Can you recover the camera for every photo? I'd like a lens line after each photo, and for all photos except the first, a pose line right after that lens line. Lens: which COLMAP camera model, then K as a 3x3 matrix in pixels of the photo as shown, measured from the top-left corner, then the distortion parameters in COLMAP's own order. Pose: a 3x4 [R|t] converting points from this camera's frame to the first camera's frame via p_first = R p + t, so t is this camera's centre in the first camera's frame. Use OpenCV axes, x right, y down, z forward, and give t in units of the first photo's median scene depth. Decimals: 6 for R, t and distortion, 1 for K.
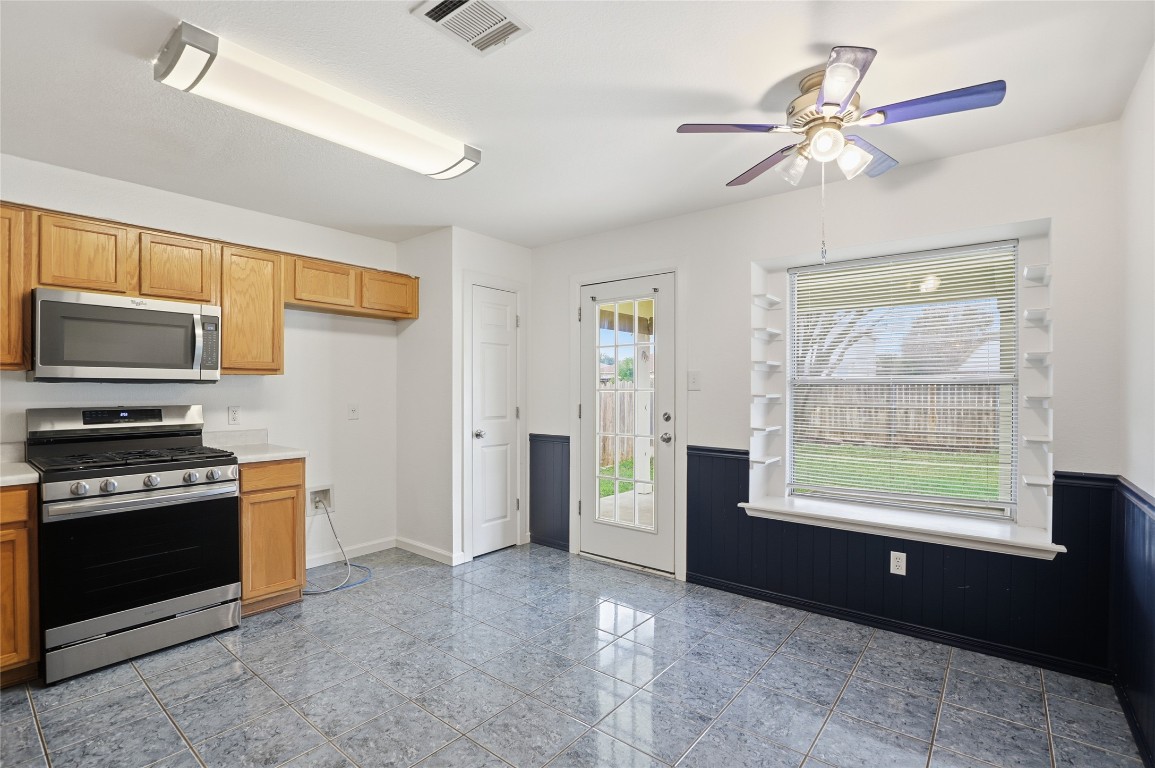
lens RADIAL K [[533.1, 0, 585.1], [0, 533.1, 394.9], [0, 0, 1]] dist [-0.022896, 0.000907]
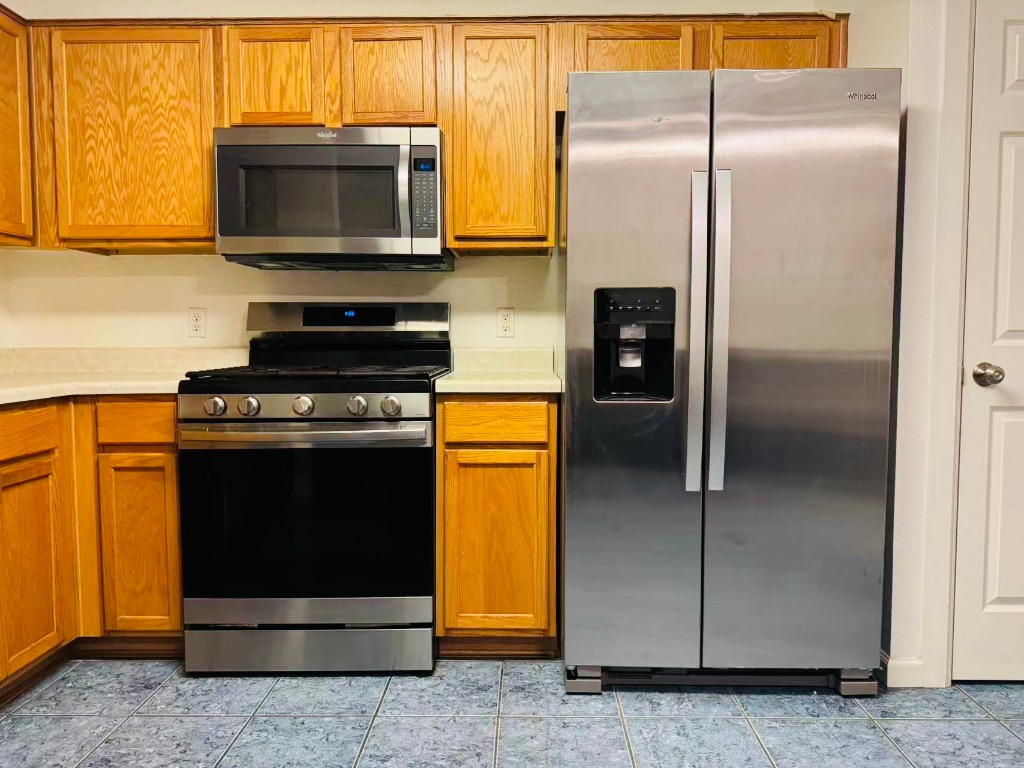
lens RADIAL K [[723.1, 0, 512.0], [0, 723.1, 384.0], [0, 0, 1]] dist [0.067419, -0.085857]
pose [[0.607253, 0.046995, -0.793117, 0.017887], [-0.005515, 0.998474, 0.054940, 0.067261], [0.794489, -0.028988, 0.606586, 0.512156]]
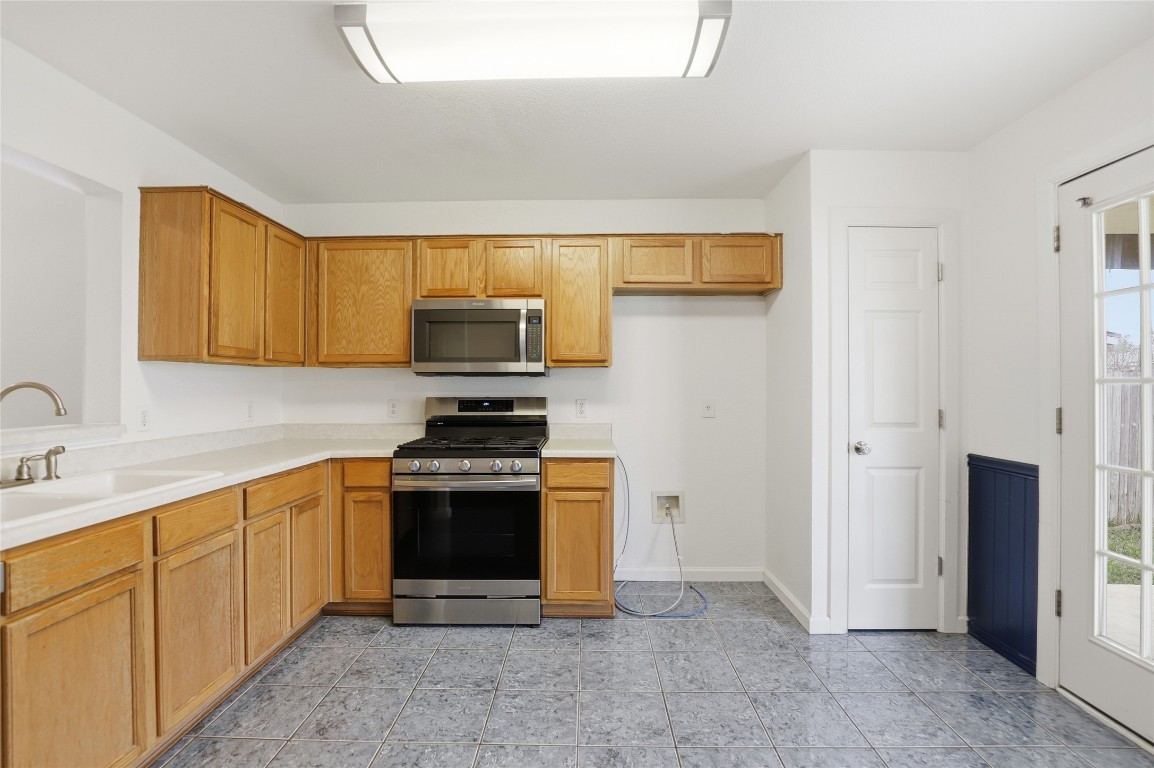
lens RADIAL K [[546.4, 0, 573.9], [0, 546.4, 384.8], [0, 0, 1]] dist [-0.024565, 0.000512]
pose [[0.606362, -0.001942, -0.795186, 0.156277], [-0.007824, 0.999934, -0.008408, 0.003513], [0.795150, 0.011320, 0.606307, 0.379529]]
